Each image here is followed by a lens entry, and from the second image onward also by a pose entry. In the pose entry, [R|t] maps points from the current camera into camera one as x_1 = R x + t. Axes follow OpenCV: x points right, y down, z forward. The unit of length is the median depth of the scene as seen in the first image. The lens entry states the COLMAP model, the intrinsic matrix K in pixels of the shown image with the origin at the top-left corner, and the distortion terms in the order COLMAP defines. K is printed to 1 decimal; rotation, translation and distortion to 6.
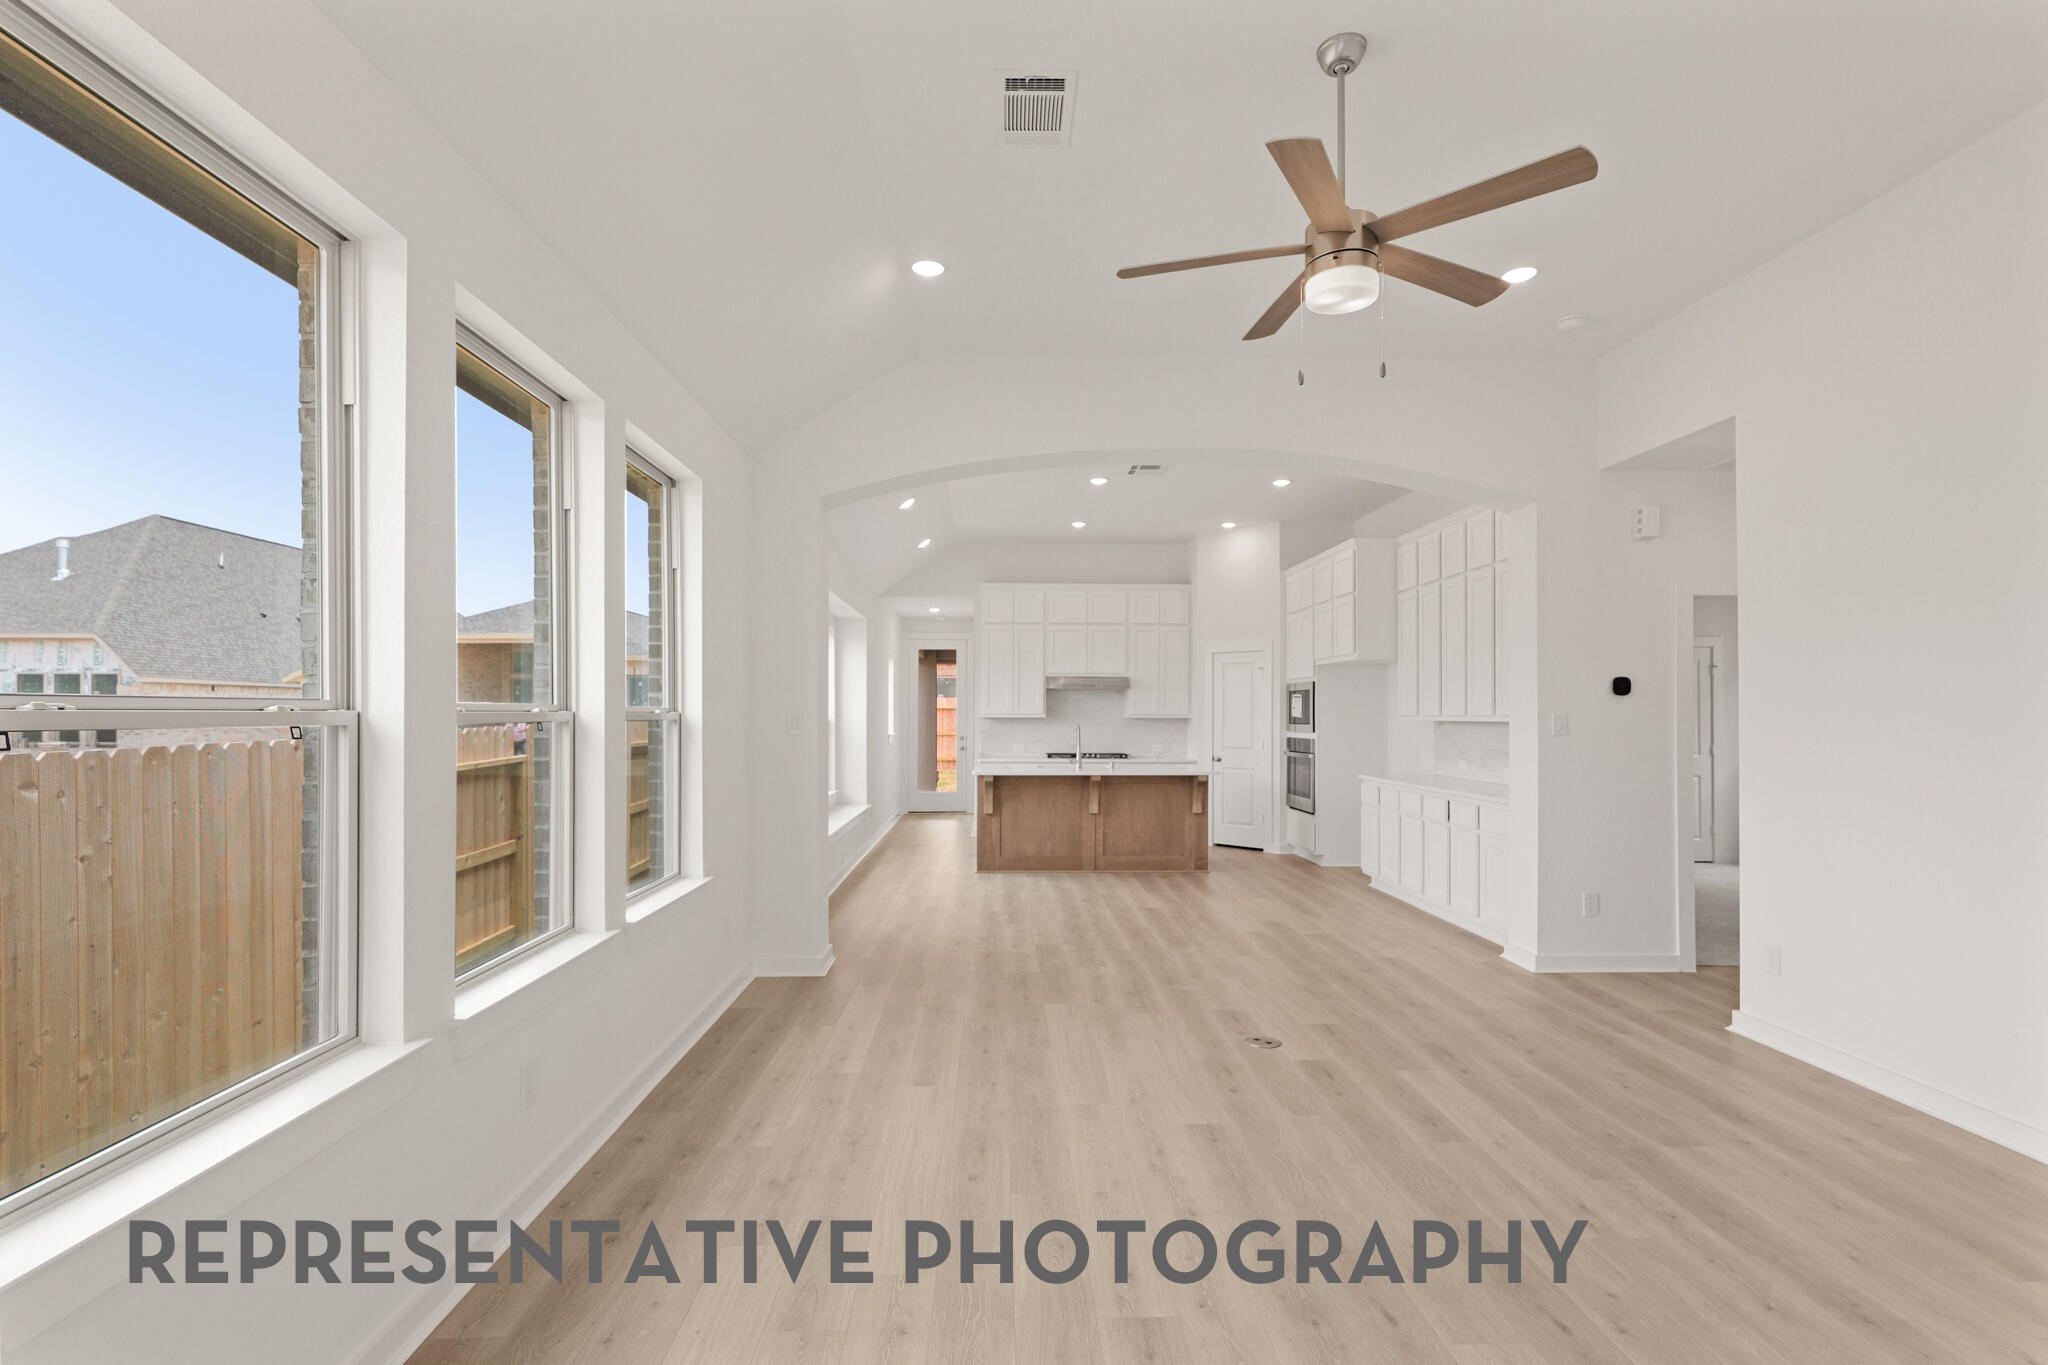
lens RADIAL K [[962.9, 0, 1013.9], [0, 962.9, 708.5], [0, 0, 1]] dist [0.008396, -0.001221]
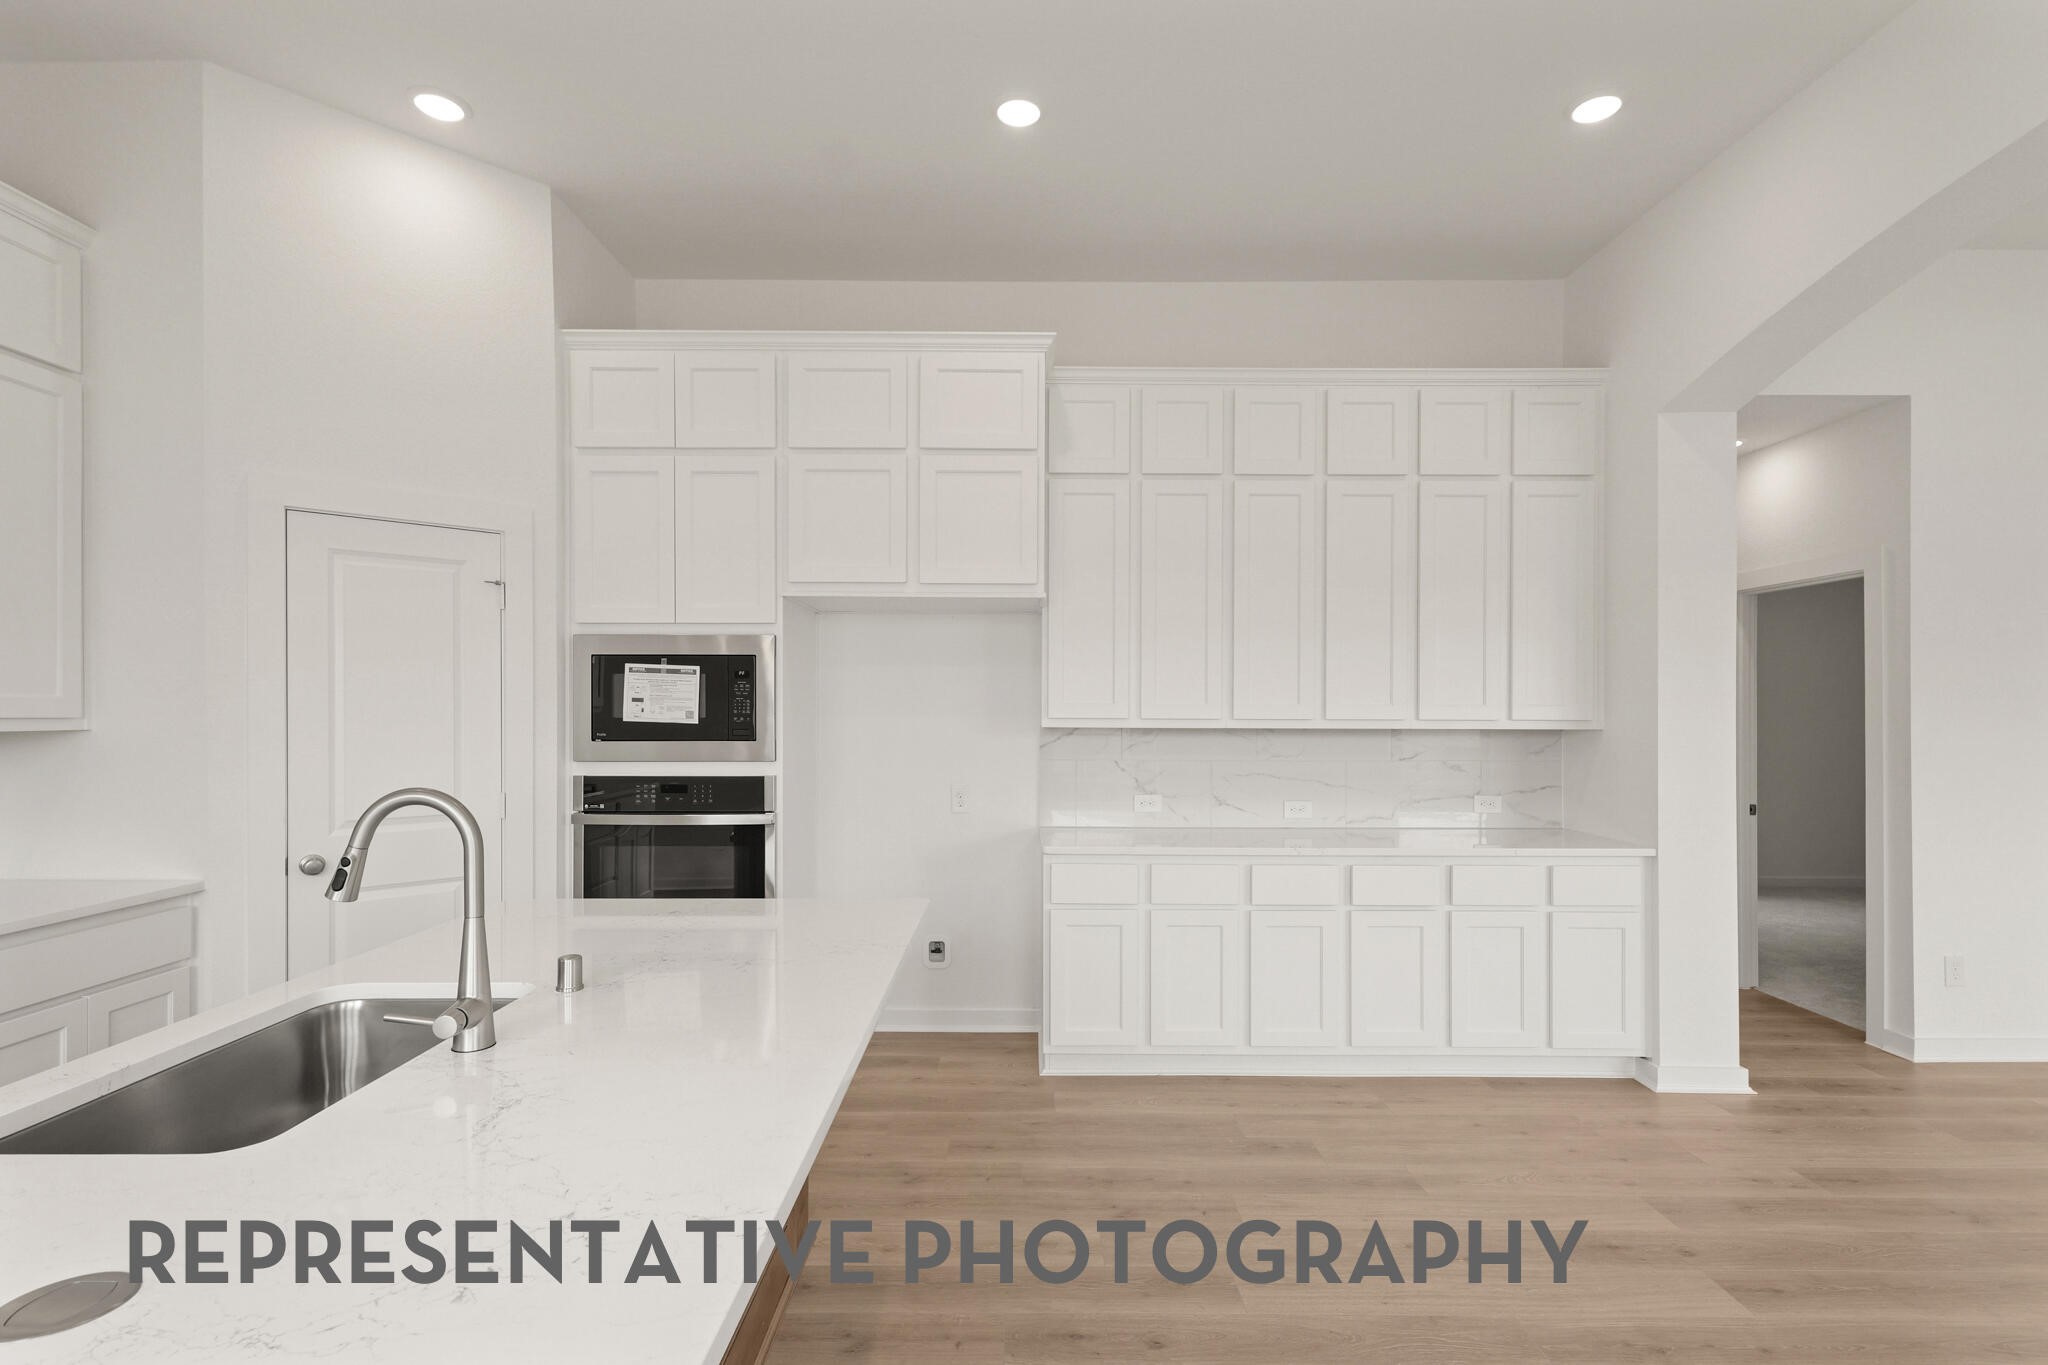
lens RADIAL K [[962.9, 0, 1021.1], [0, 962.9, 709.2], [0, 0, 1]] dist [0.008396, -0.001221]
pose [[0.019115, -0.004605, 0.999807, -0.189030], [-0.009267, 0.999946, 0.004783, 0.000935], [-0.999774, -0.009357, 0.019072, 1.751312]]
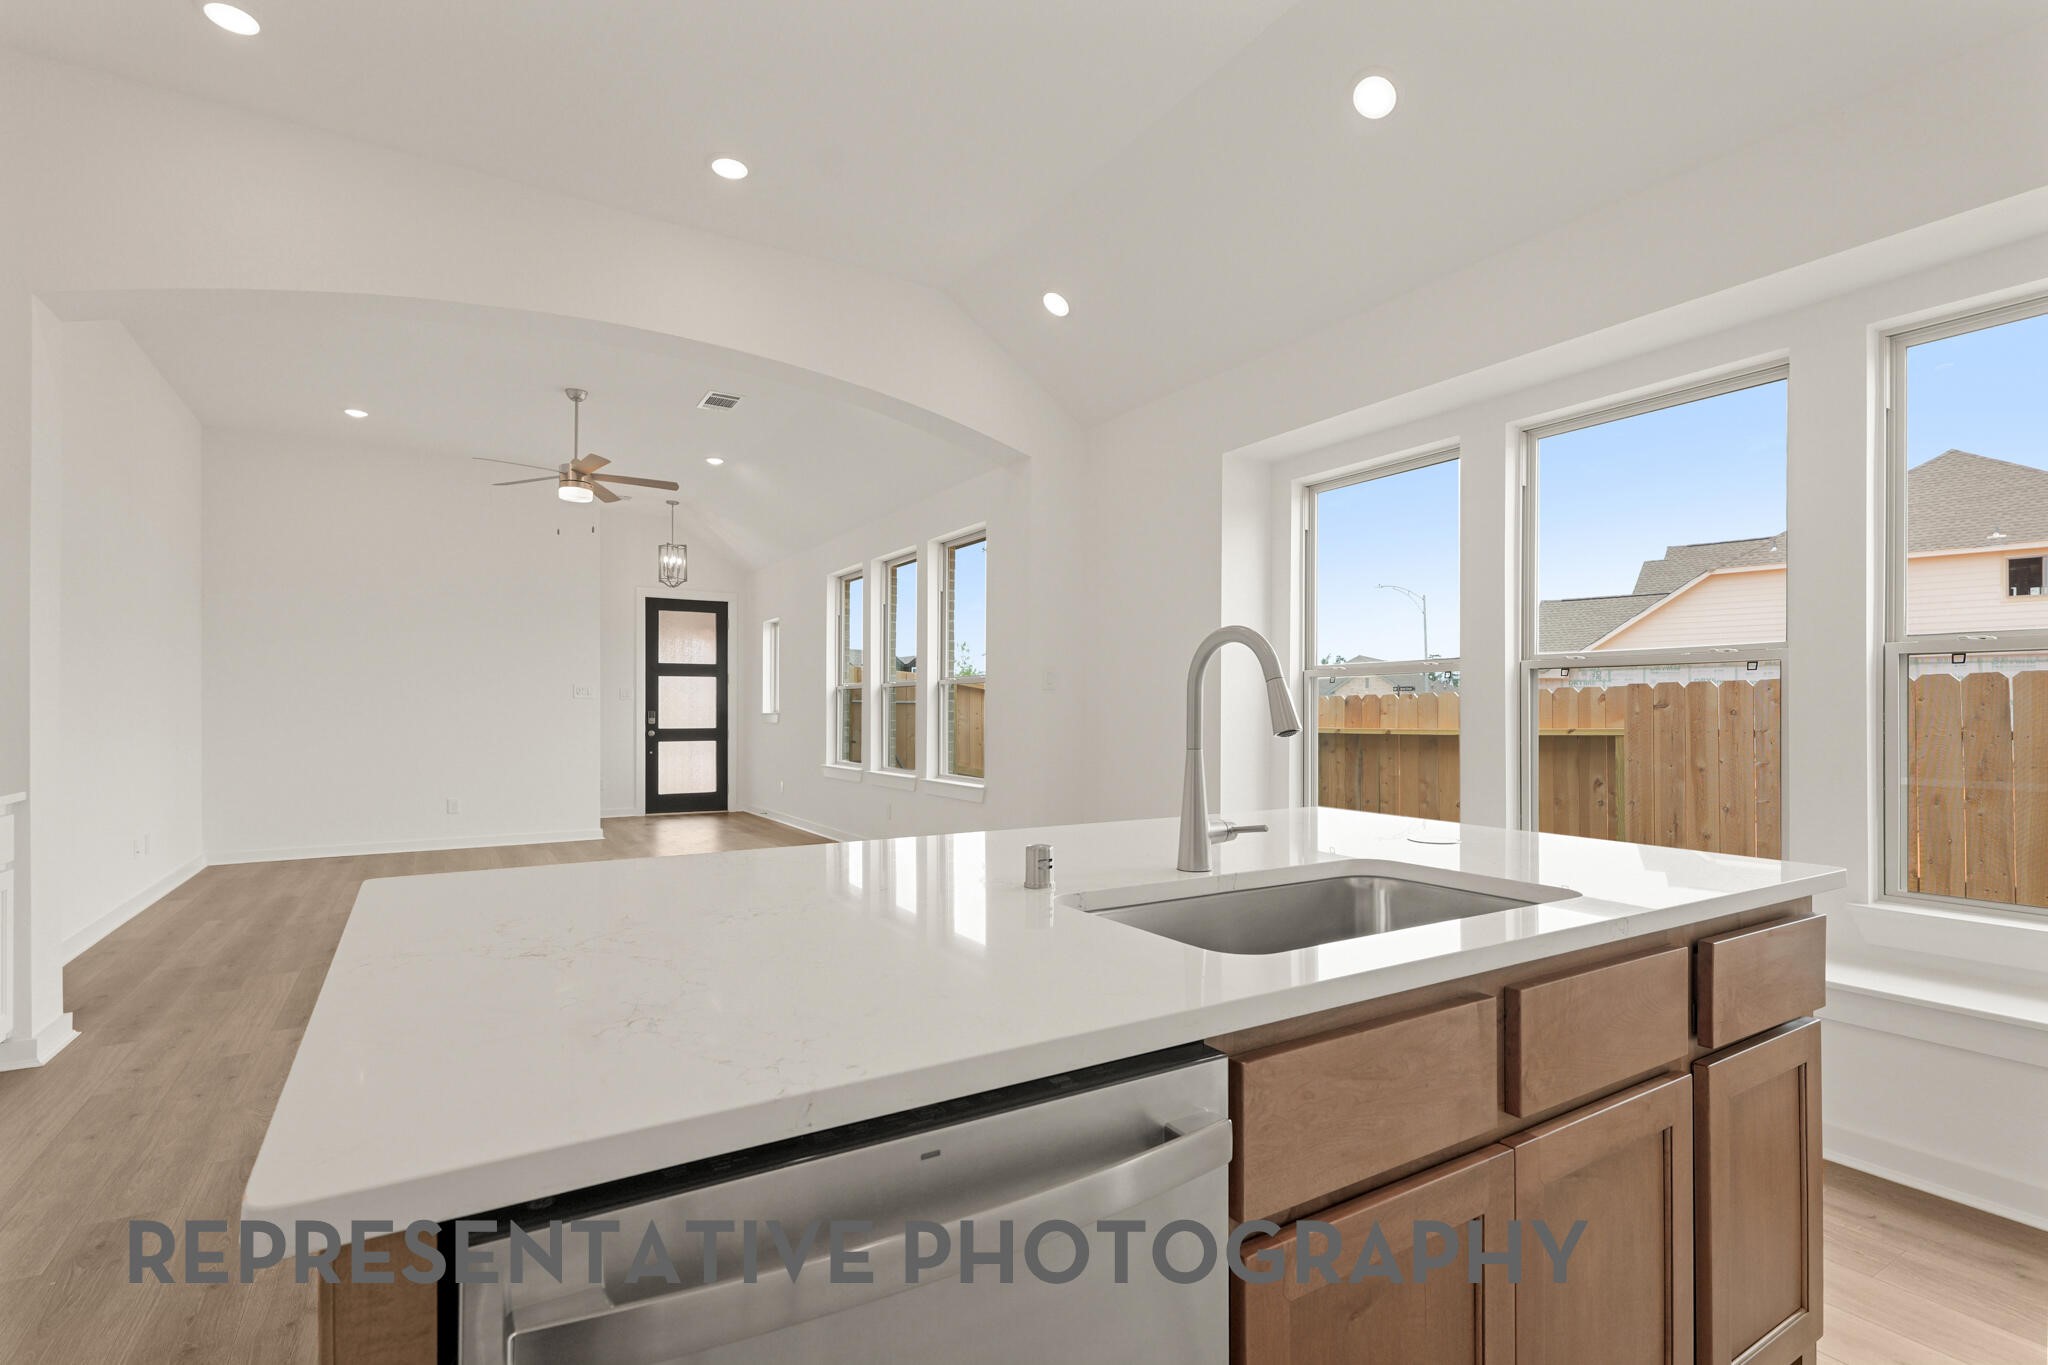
lens RADIAL K [[962.9, 0, 1023.7], [0, 962.9, 700.8], [0, 0, 1]] dist [0.008396, -0.001221]
pose [[-0.864528, -0.005955, -0.502549, 0.357445], [0.001774, 0.999887, -0.014900, 0.062269], [0.502581, -0.013773, -0.864421, 2.214512]]
